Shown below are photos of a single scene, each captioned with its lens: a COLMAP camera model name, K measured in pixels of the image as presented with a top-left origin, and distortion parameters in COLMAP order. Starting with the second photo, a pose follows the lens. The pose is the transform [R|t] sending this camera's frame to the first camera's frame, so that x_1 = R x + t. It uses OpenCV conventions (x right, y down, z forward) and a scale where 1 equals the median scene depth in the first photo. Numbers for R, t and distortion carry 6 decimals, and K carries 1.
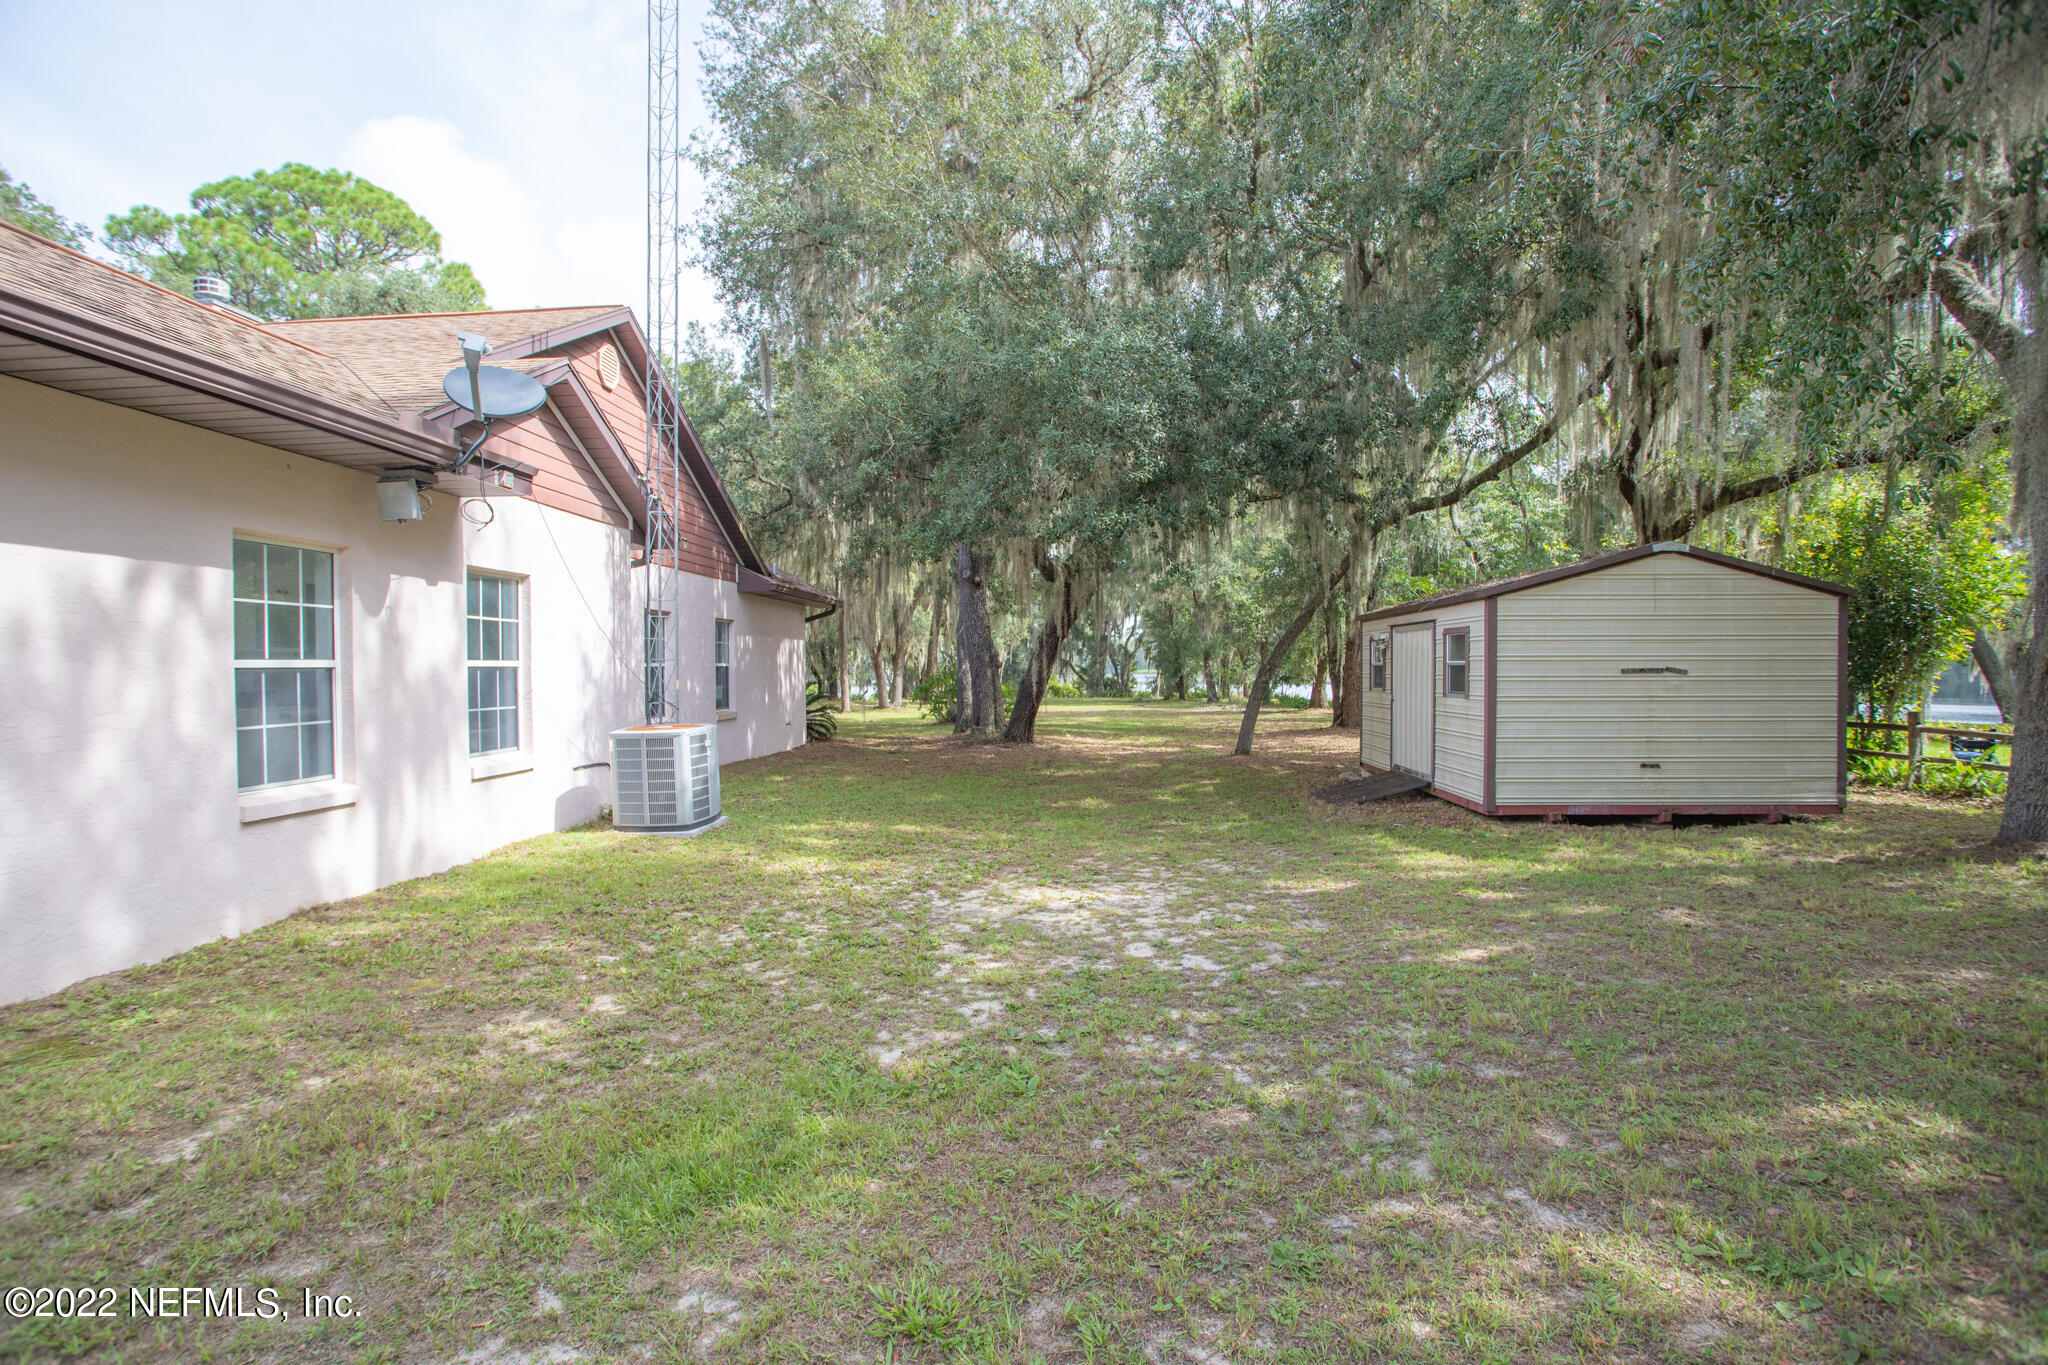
lens RADIAL K [[1003.8, 0, 1030.5], [0, 1003.8, 687.0], [0, 0, 1]] dist [-0.071575, 0.032308]
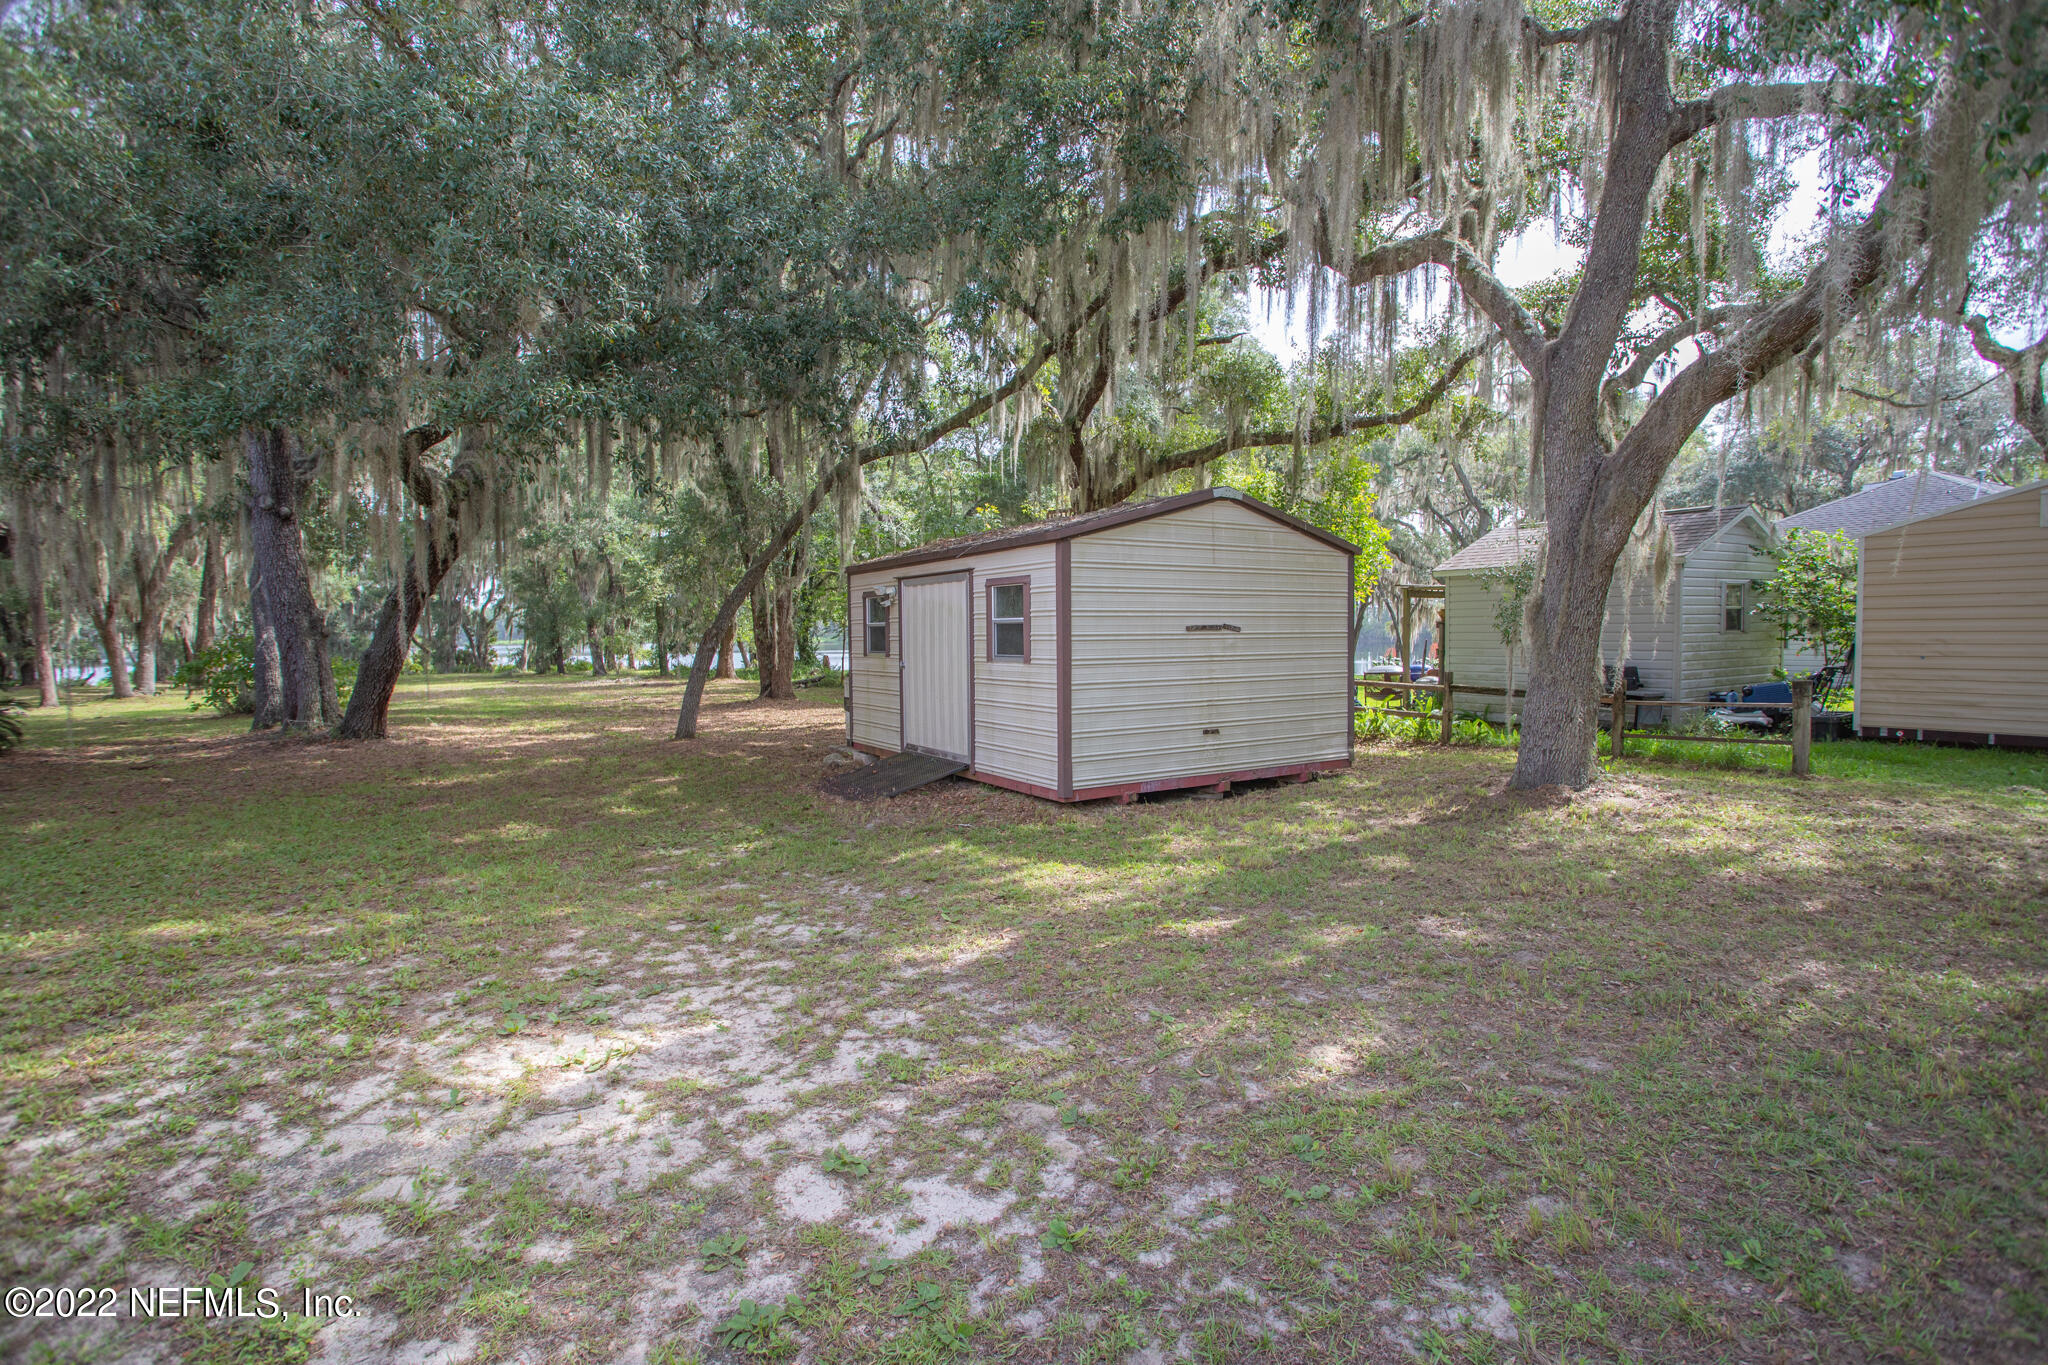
lens RADIAL K [[1003.8, 0, 1030.5], [0, 1003.8, 687.0], [0, 0, 1]] dist [-0.071575, 0.032308]
pose [[0.820690, -0.036244, 0.570222, -0.022257], [0.018389, 0.999145, 0.037040, 0.000493], [-0.571077, -0.019912, 0.820655, 0.186147]]
